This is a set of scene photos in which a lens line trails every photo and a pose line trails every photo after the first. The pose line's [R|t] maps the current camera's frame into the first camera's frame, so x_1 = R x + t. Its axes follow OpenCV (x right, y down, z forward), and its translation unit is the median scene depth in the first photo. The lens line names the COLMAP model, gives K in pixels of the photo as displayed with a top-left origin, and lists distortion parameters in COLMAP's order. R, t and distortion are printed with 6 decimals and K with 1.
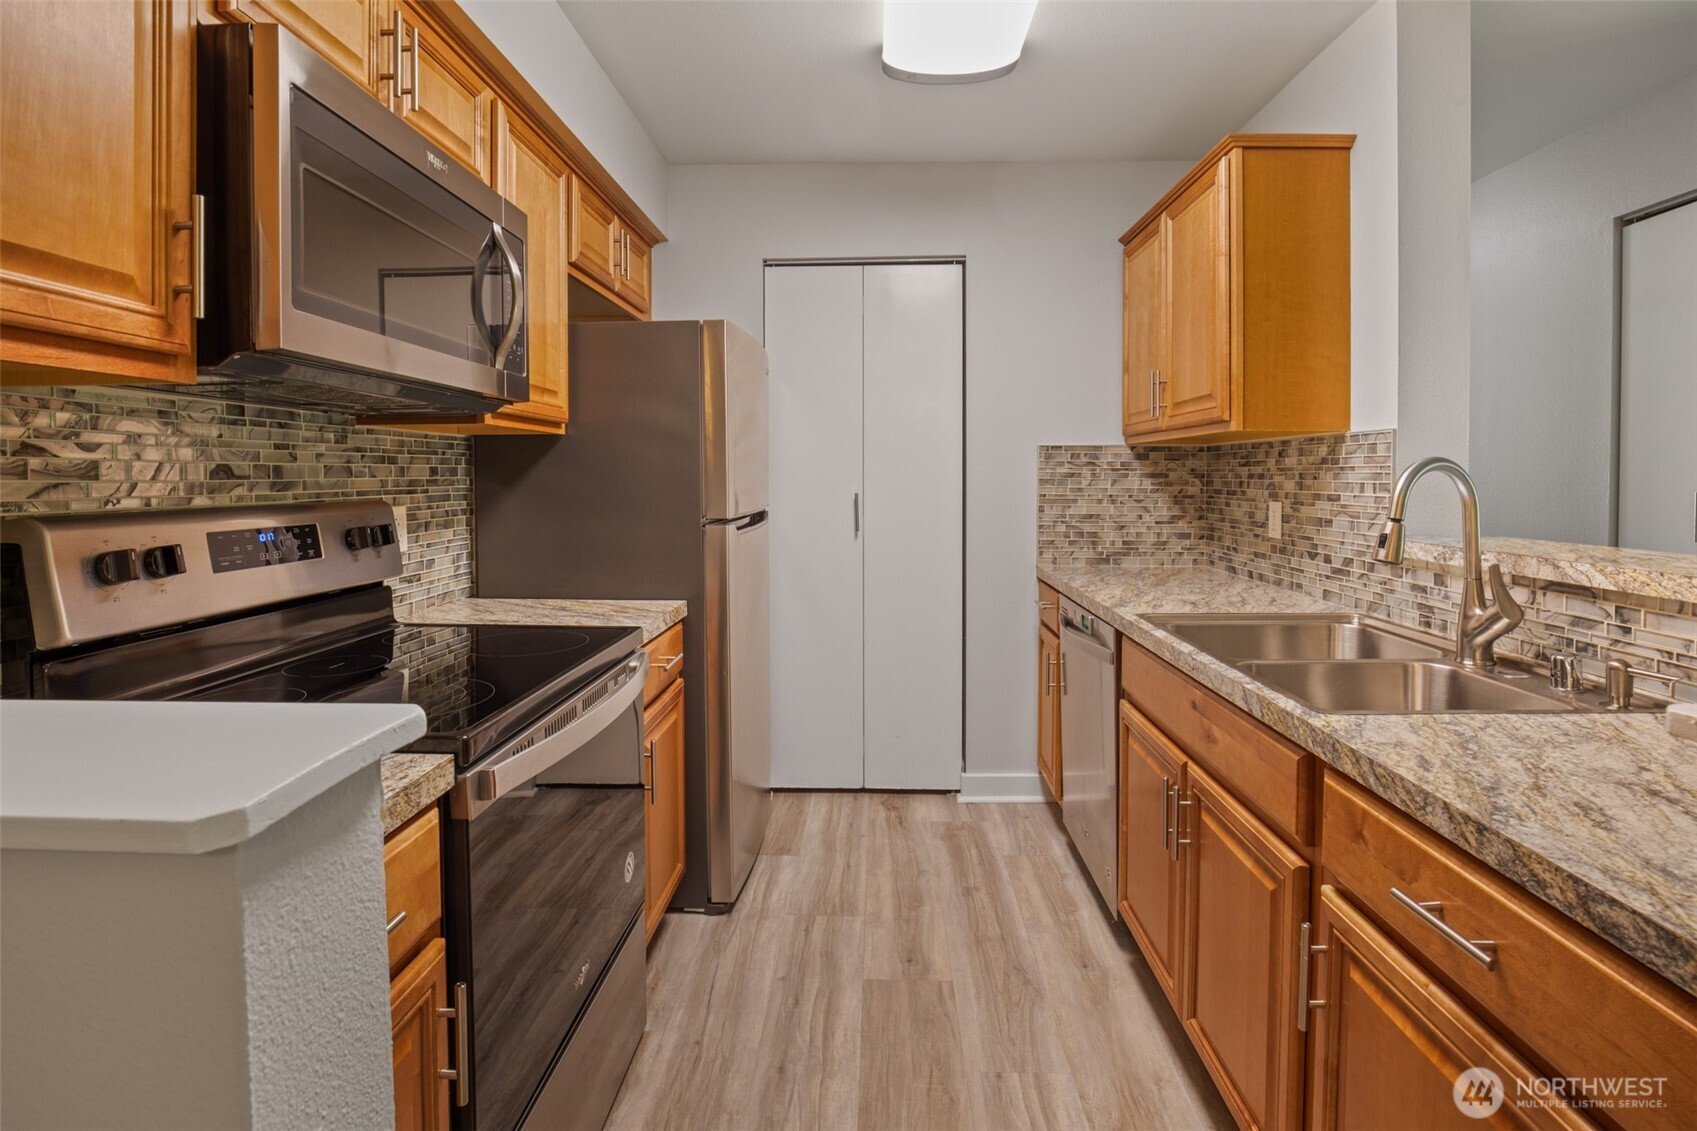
lens RADIAL K [[779.0, 0, 873.3], [0, 779.0, 500.3], [0, 0, 1]] dist [-0.031906, 0.003865]
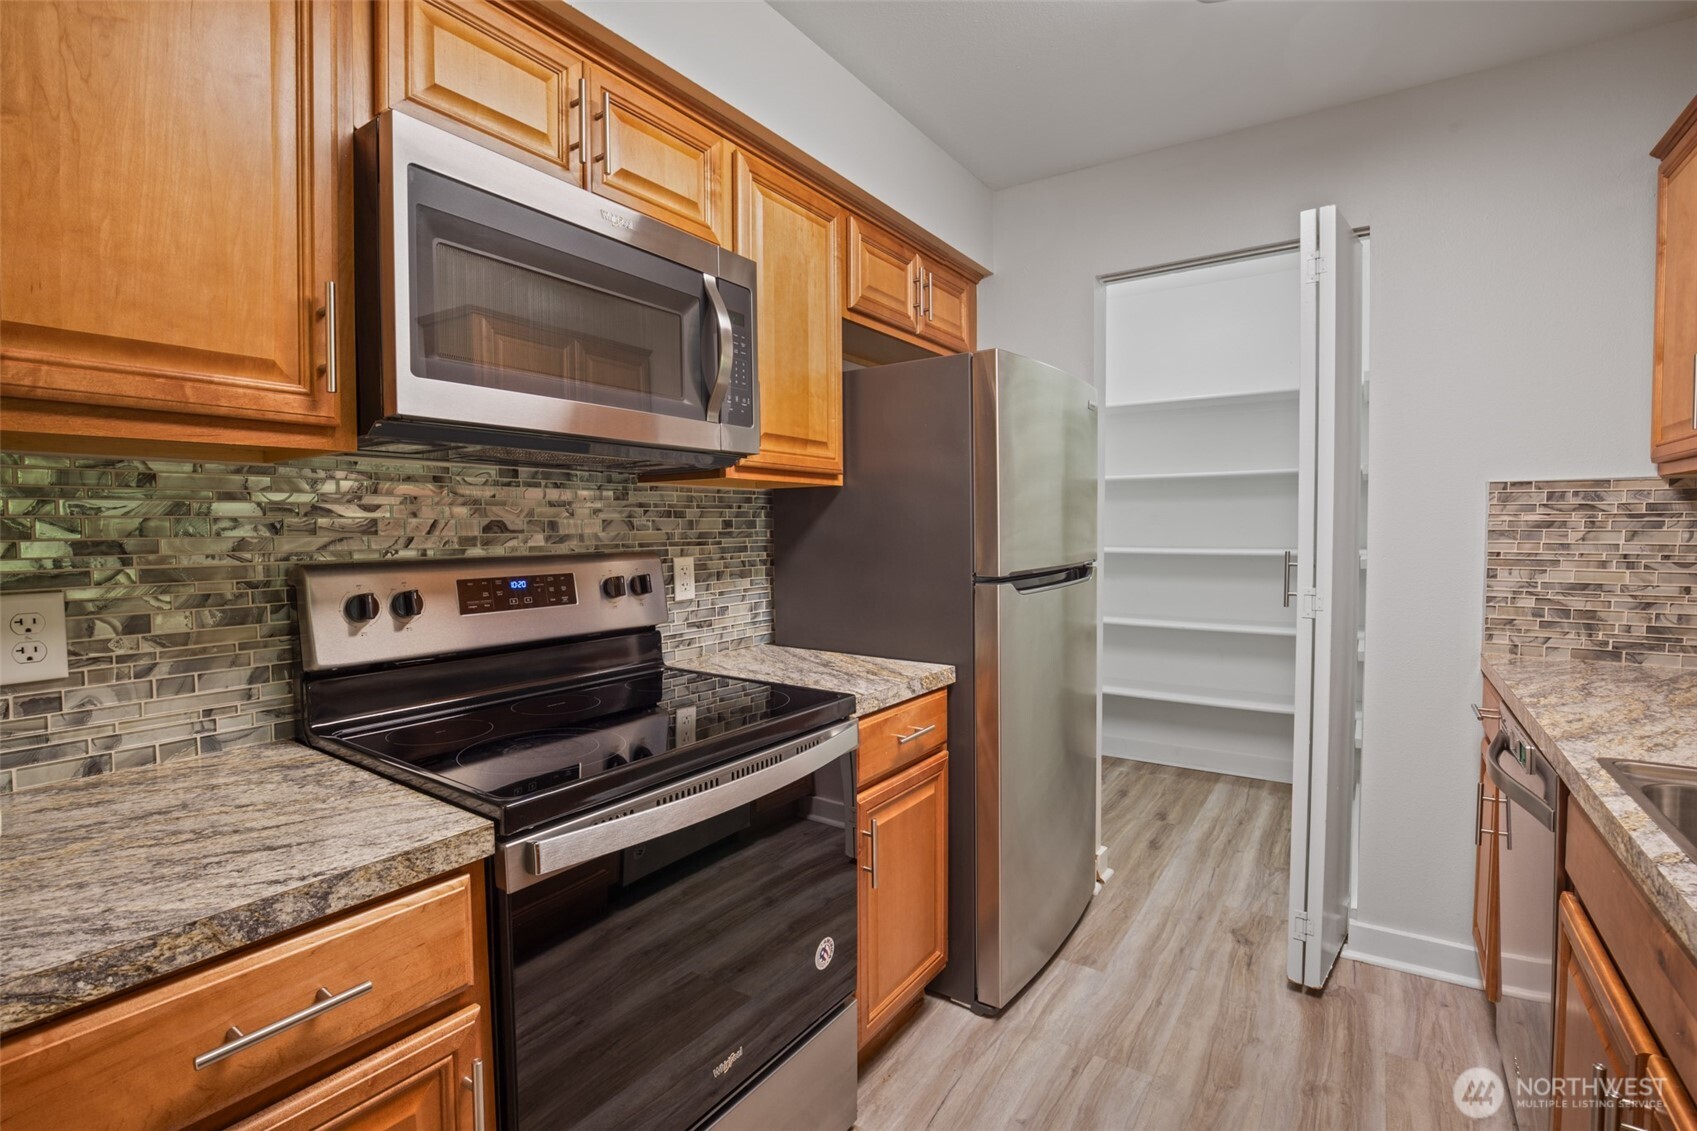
lens RADIAL K [[779.0, 0, 848.0], [0, 779.0, 564.6], [0, 0, 1]] dist [-0.031906, 0.003865]
pose [[0.844442, 0.022727, -0.535165, 0.147884], [-0.011964, 0.999650, 0.023574, -0.009102], [0.535514, -0.013504, 0.844419, 0.183290]]
